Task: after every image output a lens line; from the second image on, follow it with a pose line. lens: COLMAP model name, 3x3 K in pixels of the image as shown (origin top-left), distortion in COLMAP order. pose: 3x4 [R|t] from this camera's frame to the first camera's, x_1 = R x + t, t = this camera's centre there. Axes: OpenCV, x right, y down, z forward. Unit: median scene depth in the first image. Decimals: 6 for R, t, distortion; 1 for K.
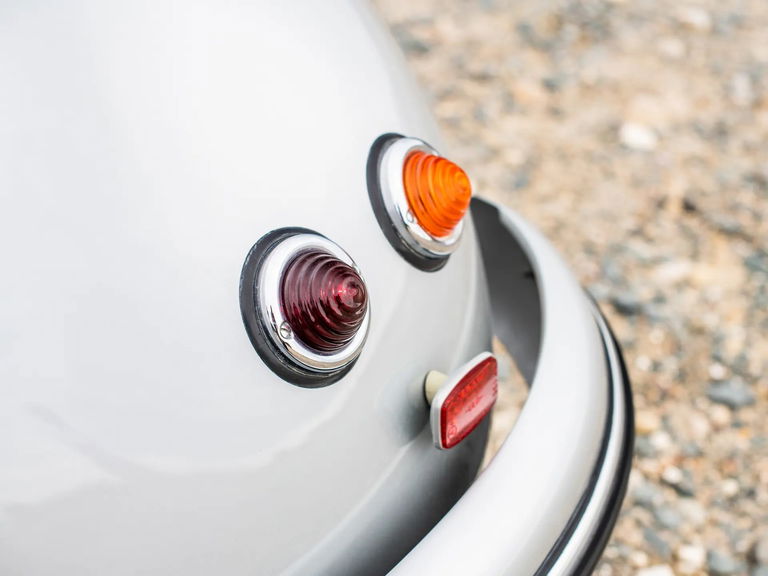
lens RADIAL K [[1345.6, 0, 384.0], [0, 1345.6, 288.0], [0, 0, 1]] dist [-0.170915, 0.224160]
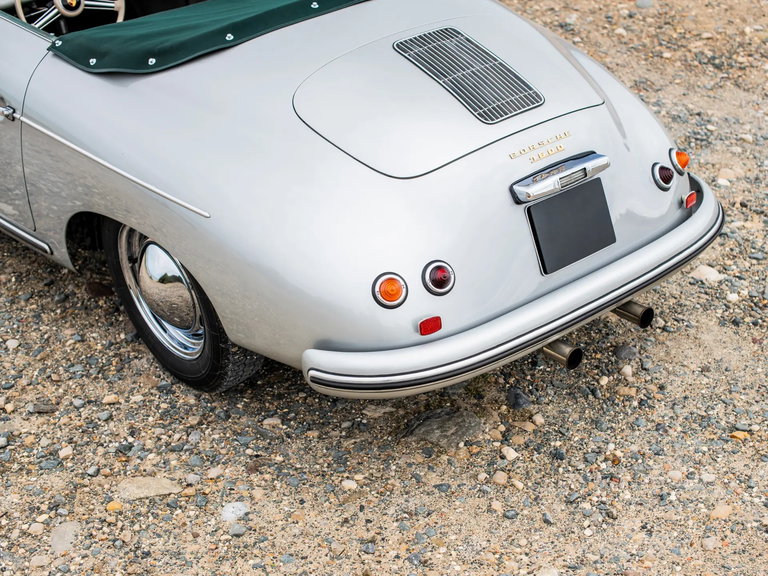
lens RADIAL K [[1345.6, 0, 384.0], [0, 1345.6, 288.0], [0, 0, 1]] dist [-0.170915, 0.224160]
pose [[0.997787, -0.011892, -0.065414, -0.383531], [0.004449, 0.993612, -0.112766, 0.488667], [0.066338, 0.112225, 0.991466, -2.018354]]
